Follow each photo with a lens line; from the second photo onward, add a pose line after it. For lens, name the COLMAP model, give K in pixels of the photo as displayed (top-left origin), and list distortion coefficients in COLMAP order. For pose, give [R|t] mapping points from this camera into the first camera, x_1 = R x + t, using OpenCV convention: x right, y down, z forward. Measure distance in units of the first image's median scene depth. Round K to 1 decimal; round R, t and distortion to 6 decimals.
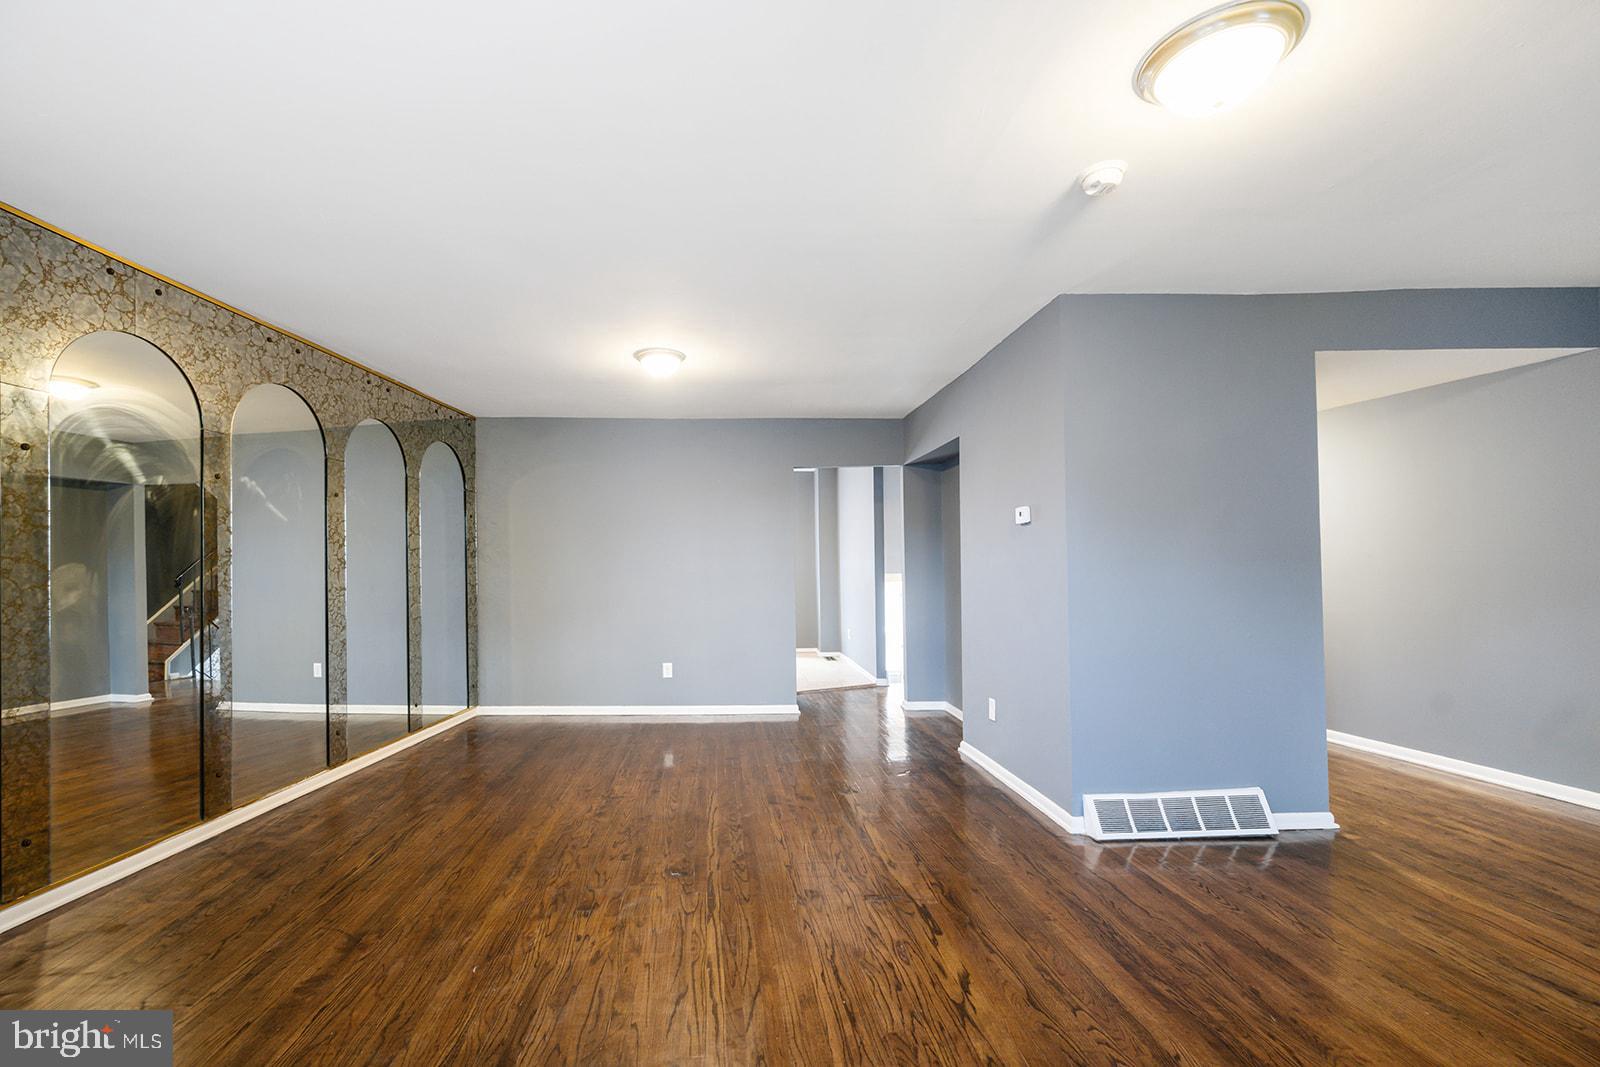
lens RADIAL K [[684.5, 0, 721.0], [0, 684.5, 567.3], [0, 0, 1]] dist [-0.001487, -0.000255]
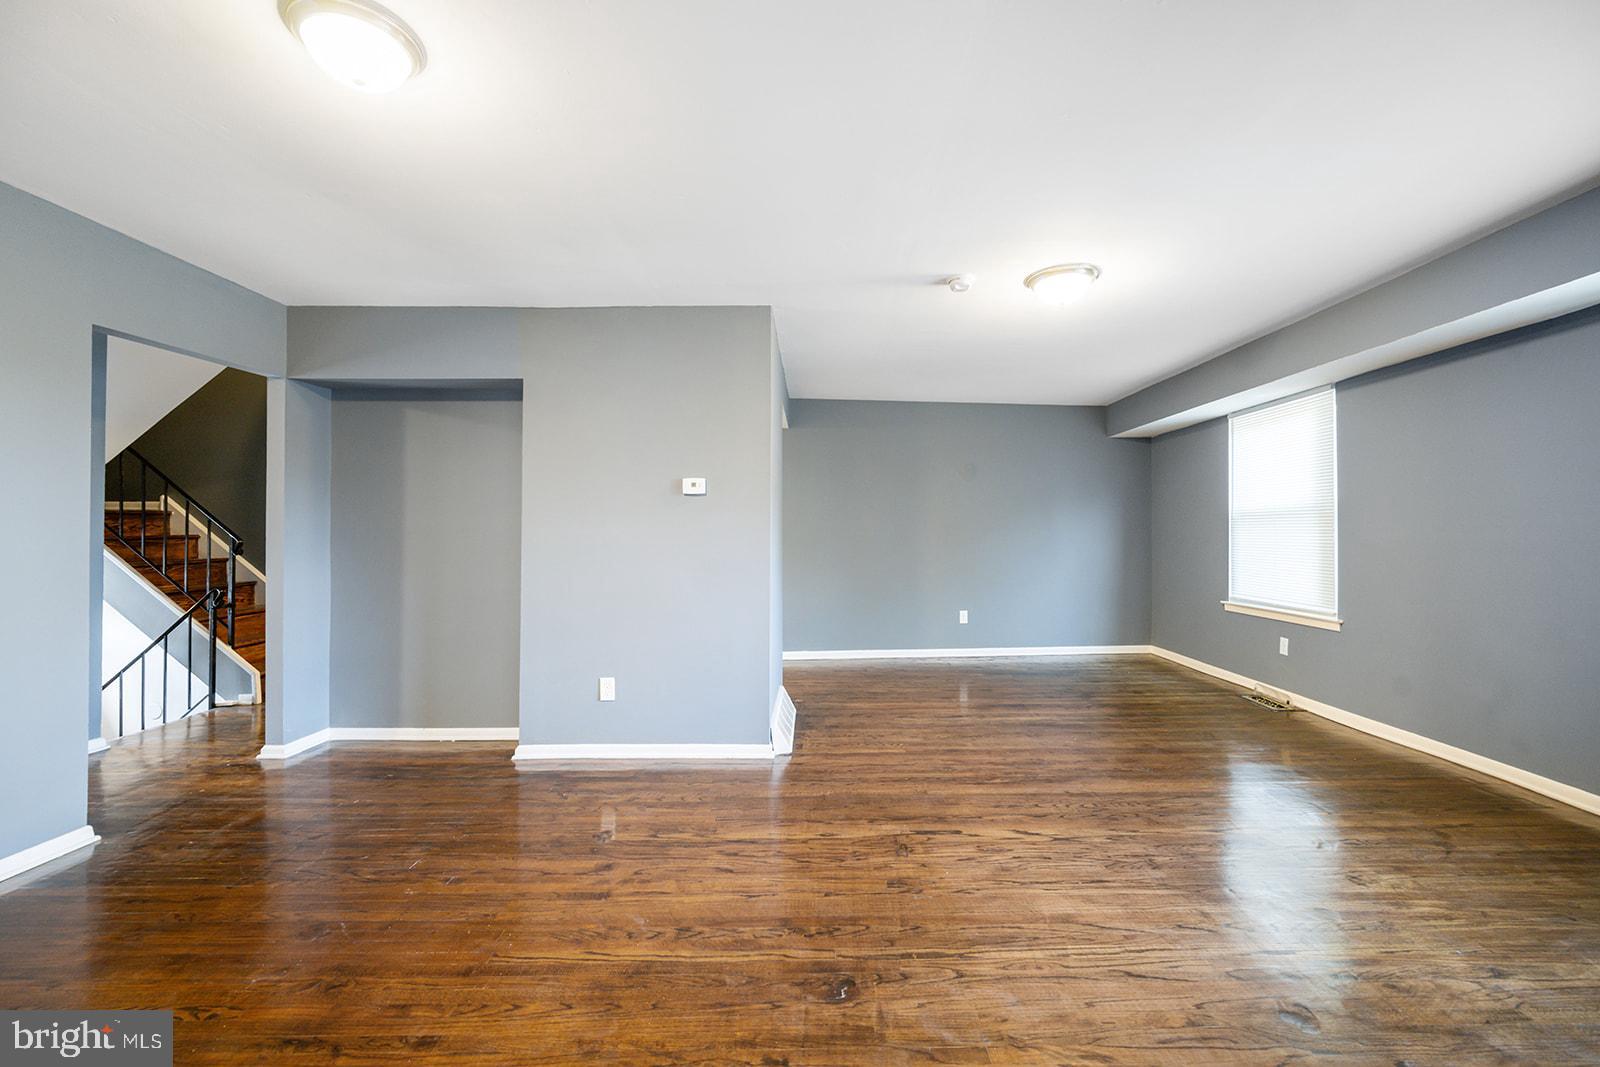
lens RADIAL K [[643.7, 0, 830.4], [0, 643.7, 527.4], [0, 0, 1]] dist [-0.001037, -0.000039]
pose [[0.003245, 0.020444, 0.999786, -0.696853], [0.001225, 0.999790, -0.020448, 0.009798], [-0.999994, 0.001291, 0.003219, 1.007938]]
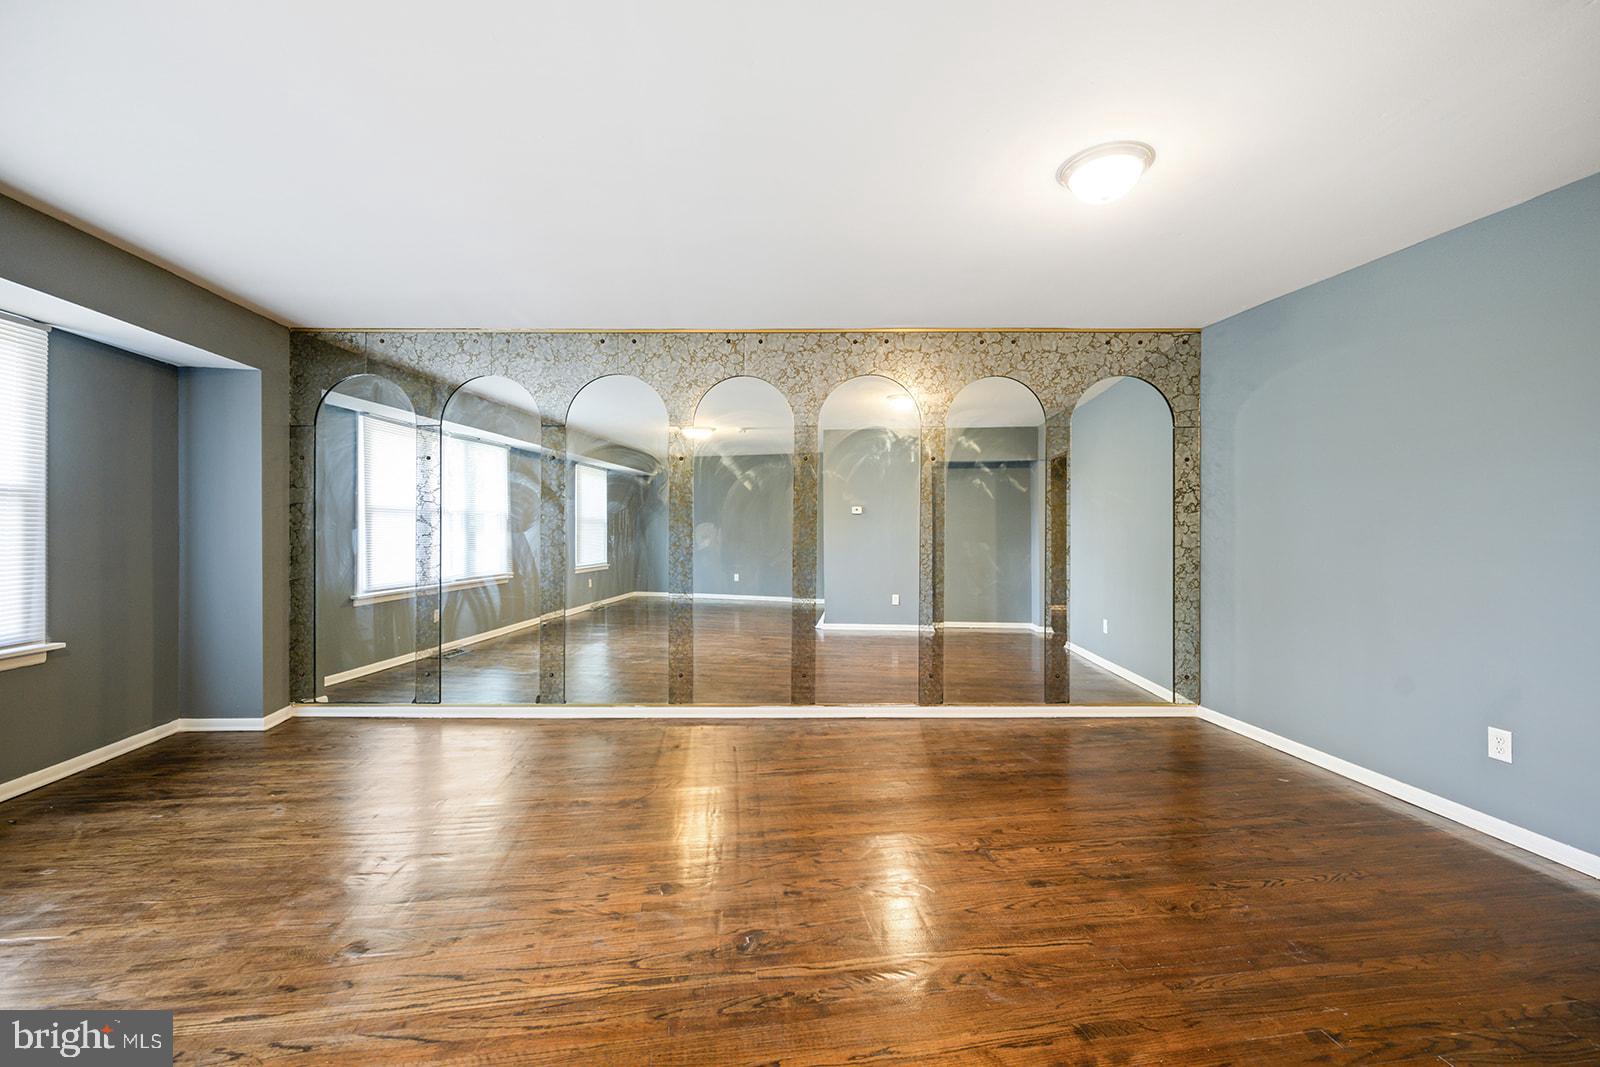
lens RADIAL K [[636.4, 0, 800.0], [0, 636.4, 533.5], [0, 0, 1]] dist [-0.000592, 0.000037]
pose [[0.119387, 0.018049, -0.992684, 0.617615], [-0.000451, 0.999836, 0.018124, -0.006692], [0.992848, -0.001716, 0.119375, 0.972895]]
